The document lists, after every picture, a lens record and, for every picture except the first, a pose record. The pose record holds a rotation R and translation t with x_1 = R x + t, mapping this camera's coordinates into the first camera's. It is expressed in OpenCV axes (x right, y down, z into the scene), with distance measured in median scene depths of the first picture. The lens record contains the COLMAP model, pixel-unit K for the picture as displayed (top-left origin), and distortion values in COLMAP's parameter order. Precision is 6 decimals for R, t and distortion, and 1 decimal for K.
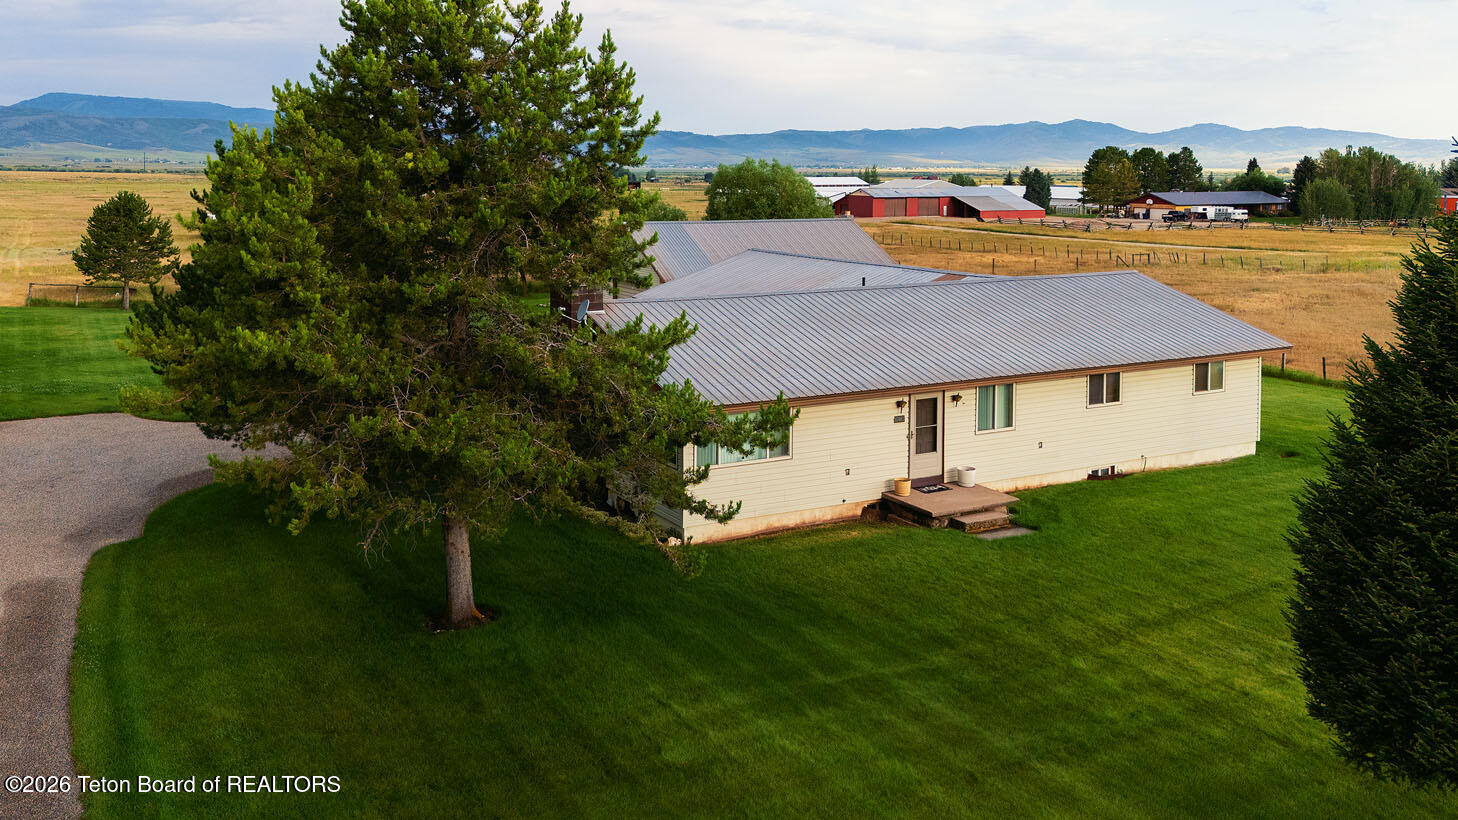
lens RADIAL K [[983.1, 0, 646.9], [0, 983.1, 350.6], [0, 0, 1]] dist [0.043315, -0.045693]
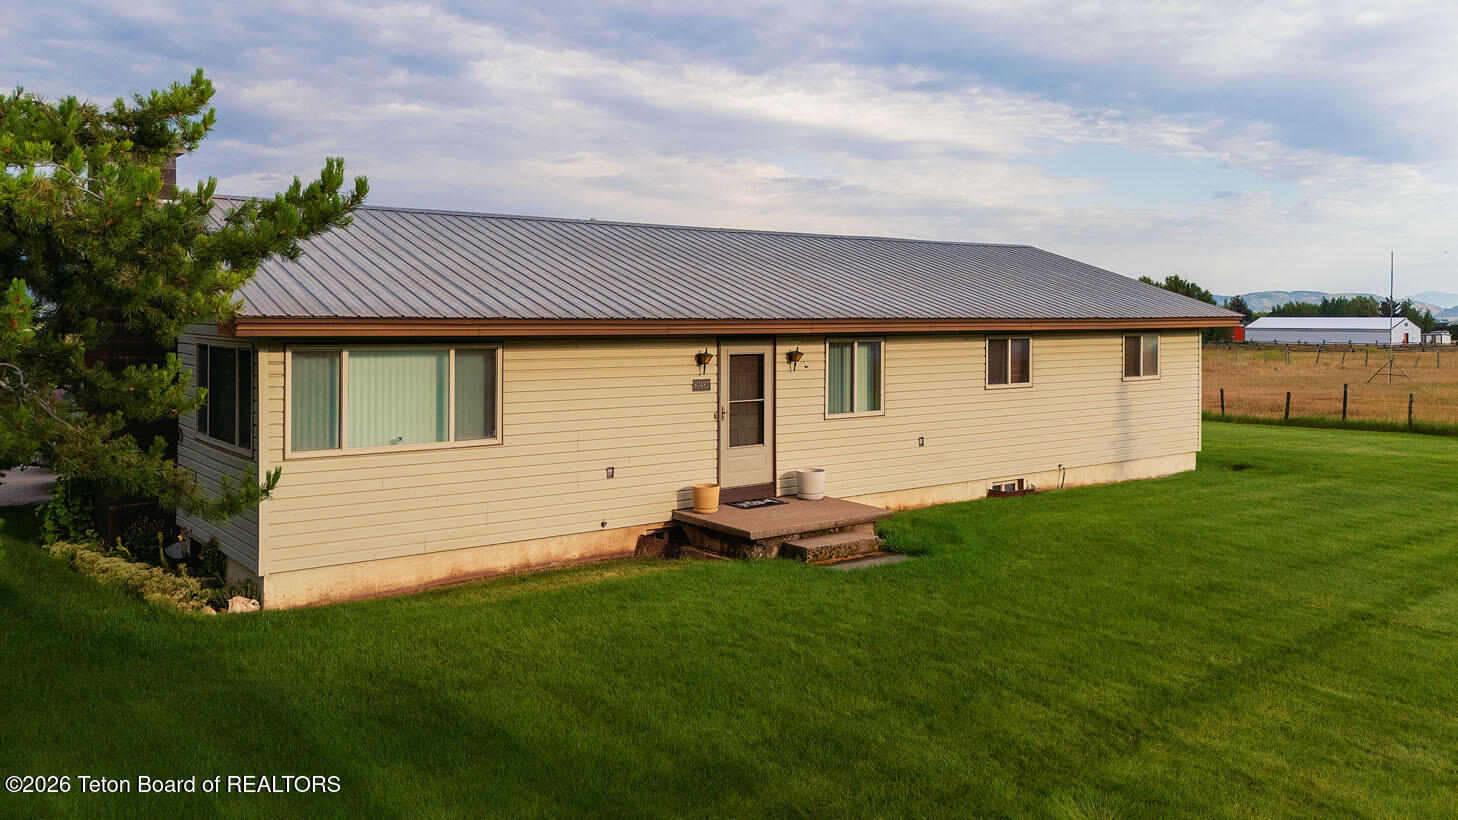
lens RADIAL K [[1040.2, 0, 741.5], [0, 1040.2, 416.3], [0, 0, 1]] dist [0.111759, -0.149504]
pose [[0.973906, 0.003084, 0.226931, 0.138337], [0.005401, 0.999309, -0.036762, 0.111010], [-0.226888, 0.037028, 0.973217, 0.390034]]
